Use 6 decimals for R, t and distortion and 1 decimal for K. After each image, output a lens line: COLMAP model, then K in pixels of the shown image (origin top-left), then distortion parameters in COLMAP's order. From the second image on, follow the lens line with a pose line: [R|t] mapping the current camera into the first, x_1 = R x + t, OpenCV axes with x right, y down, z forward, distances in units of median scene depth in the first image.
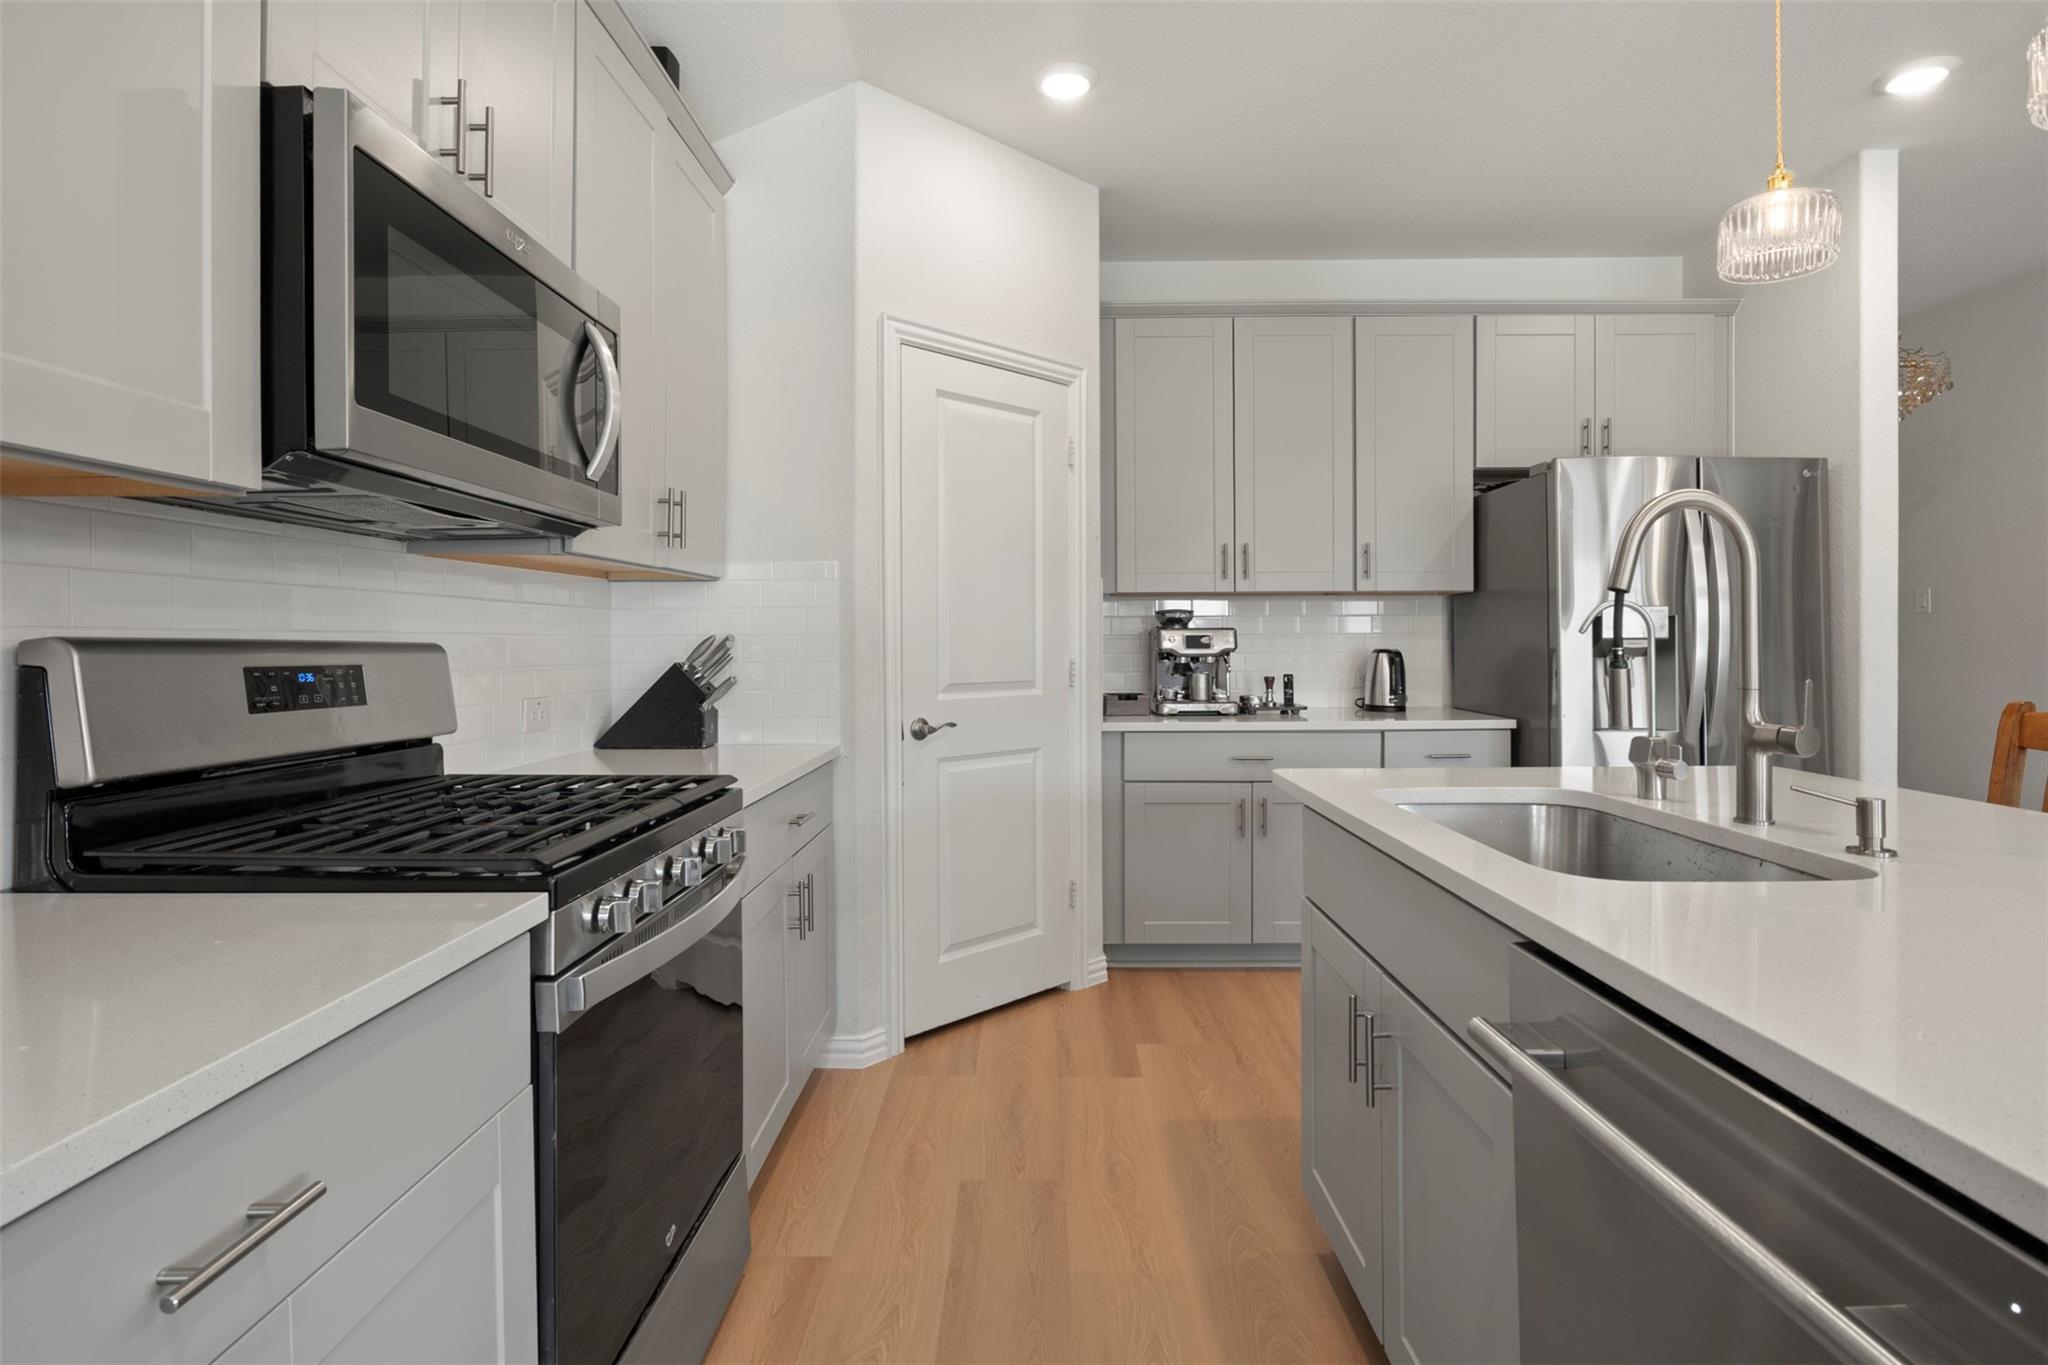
lens RADIAL K [[1025.6, 0, 1021.1], [0, 1025.6, 647.9], [0, 0, 1]] dist [-0.001918, -0.000352]
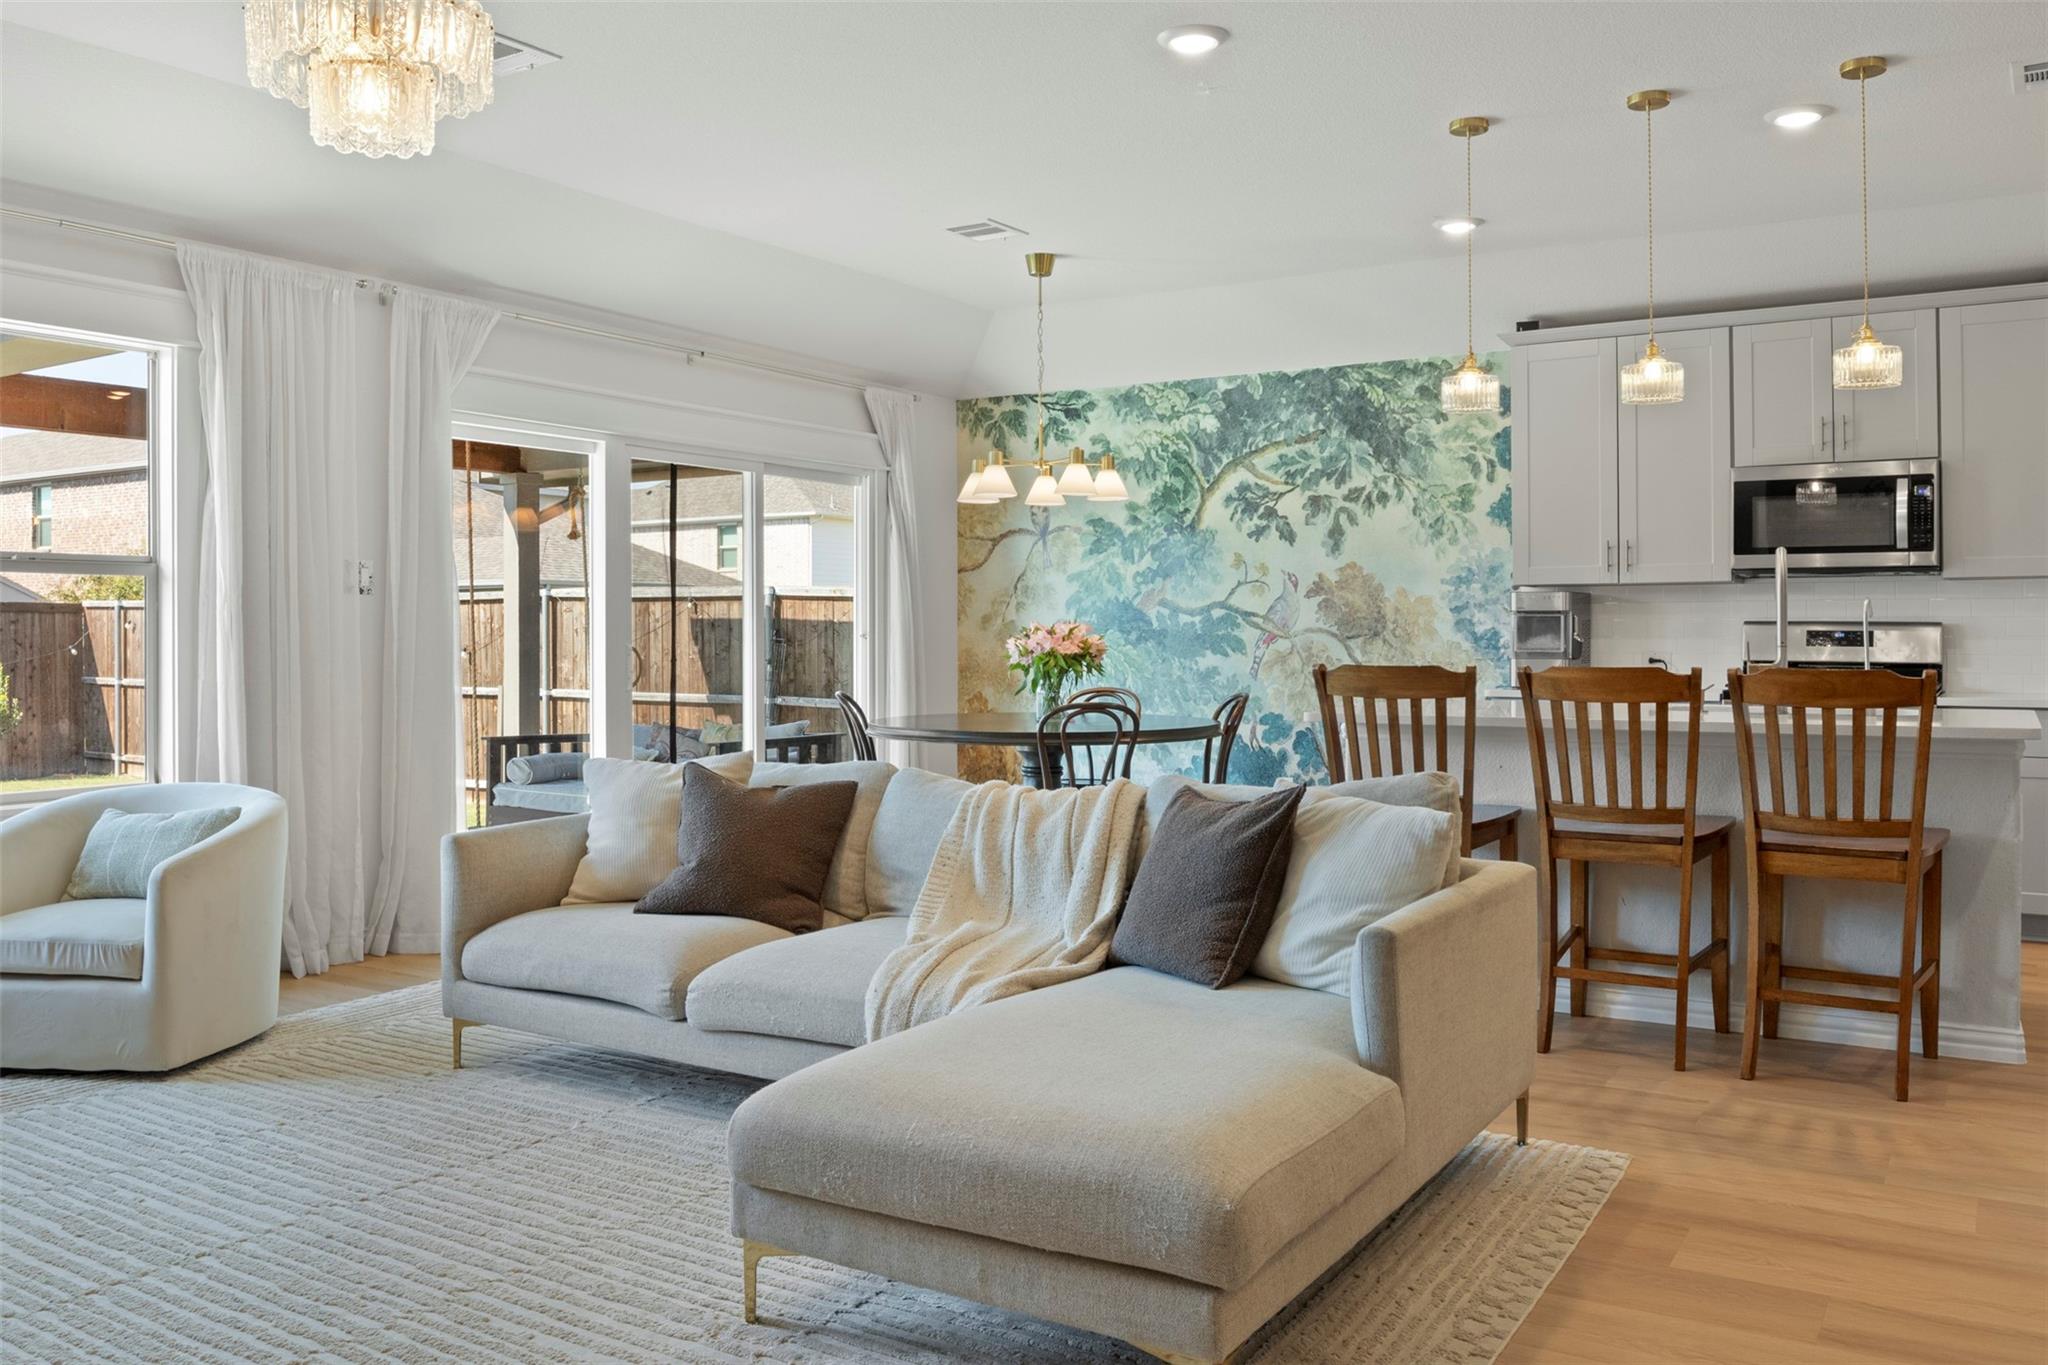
lens RADIAL K [[1630.2, 0, 1018.4], [0, 1630.2, 645.6], [0, 0, 1]] dist [-0.040862, 0.000342]
pose [[-0.518769, 0.011836, -0.854832, 2.261326], [0.000289, 0.999907, 0.013670, -0.001046], [0.854914, 0.006844, -0.518724, 0.745997]]
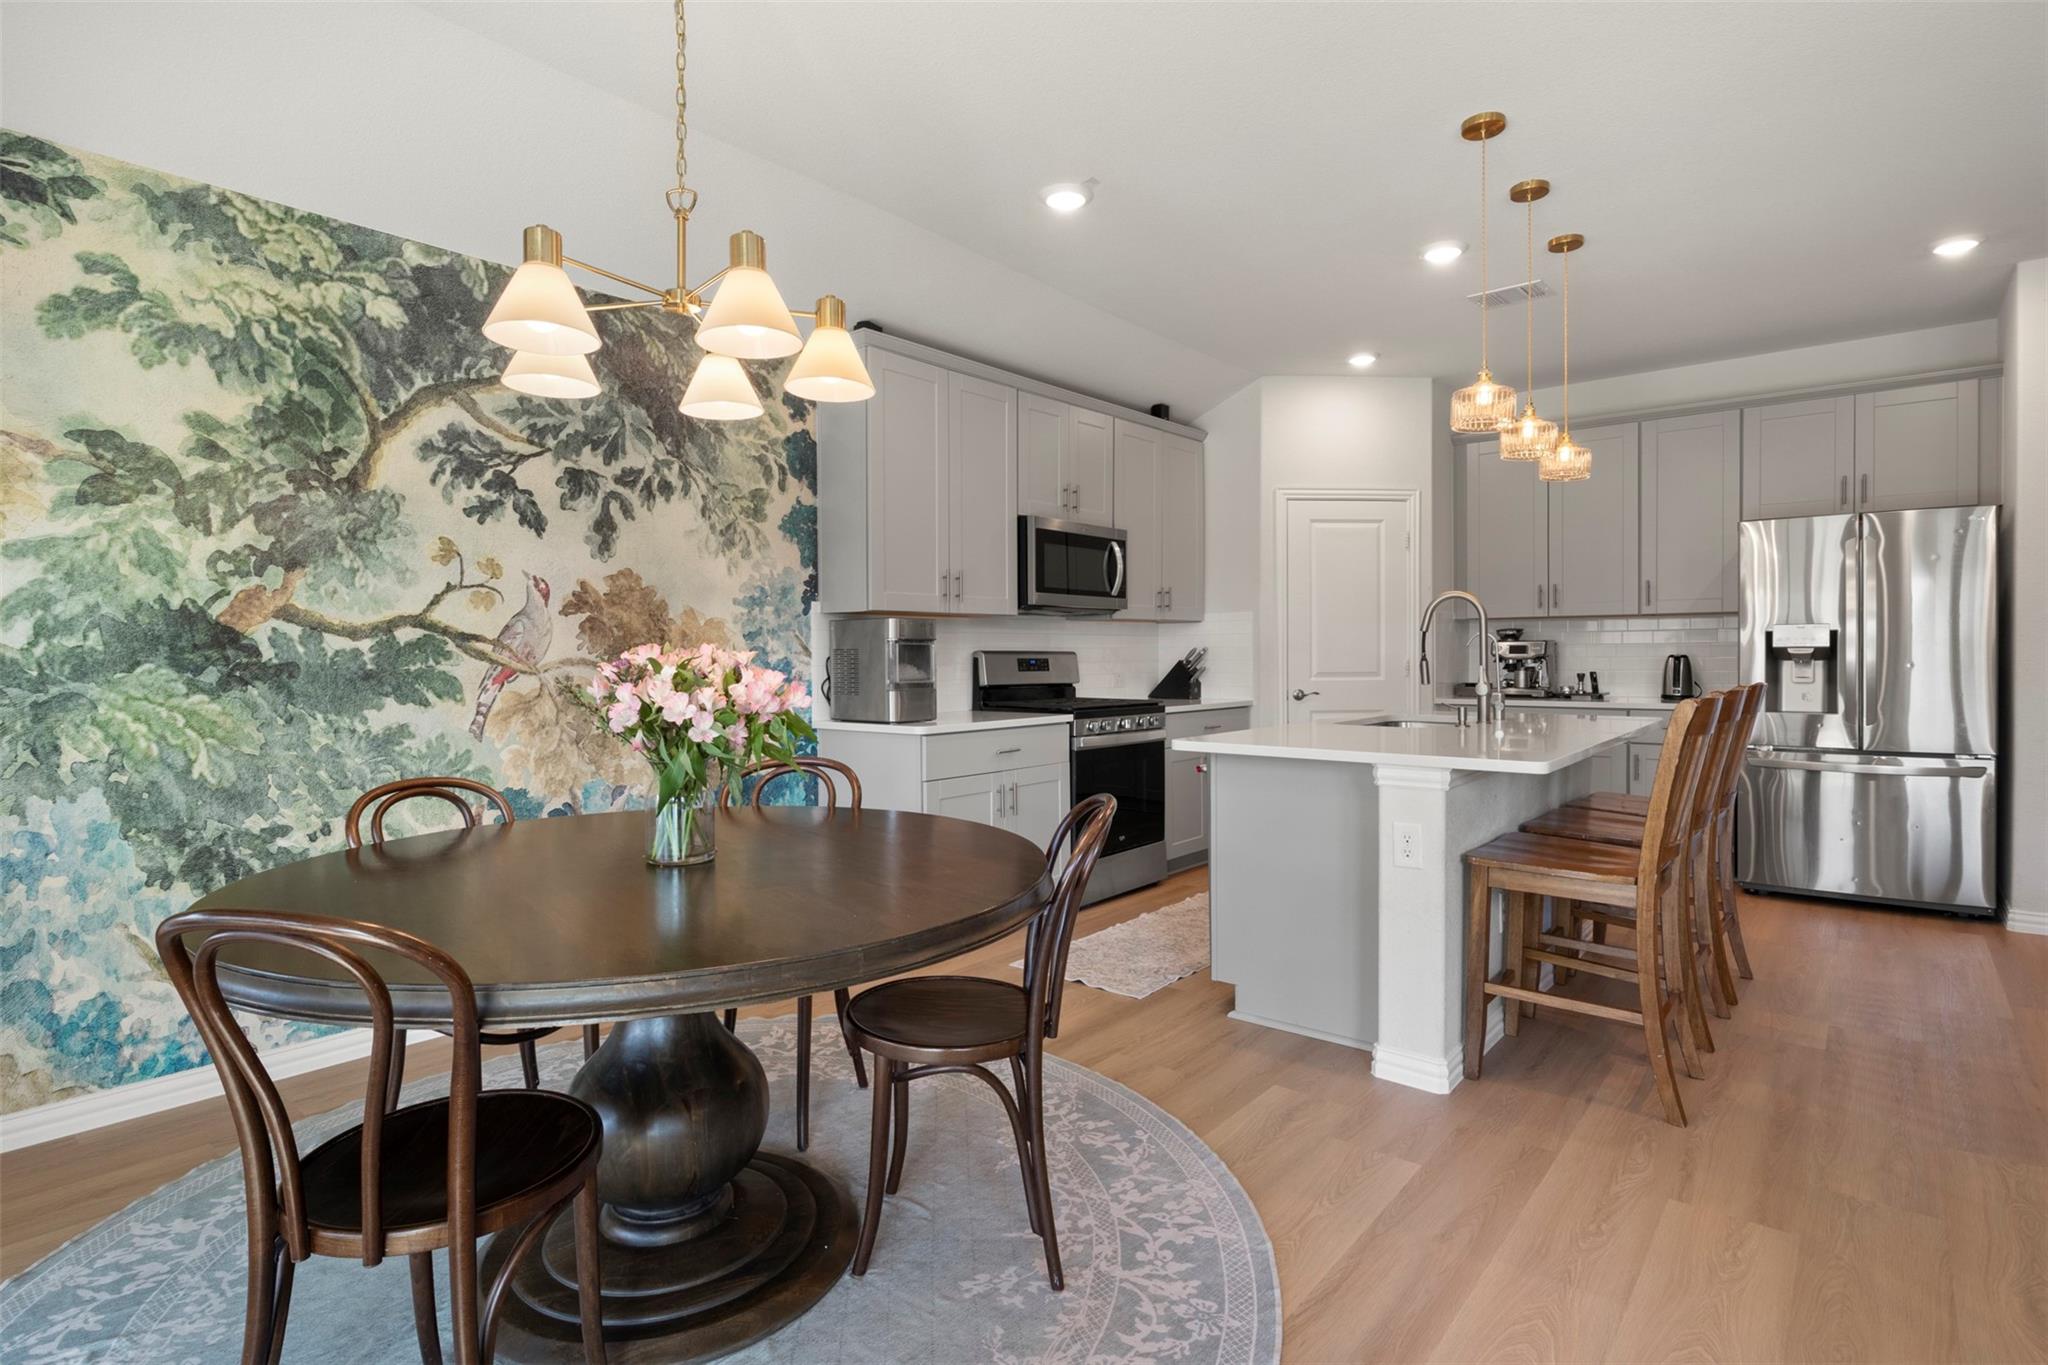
lens RADIAL K [[1019.1, 0, 1020.8], [0, 1019.1, 666.4], [0, 0, 1]] dist [-0.008675, -0.000971]
pose [[0.773277, 0.007486, -0.634024, 0.772246], [-0.000075, 0.999931, 0.011714, 0.002118], [0.634068, -0.009010, 0.773225, -0.894344]]
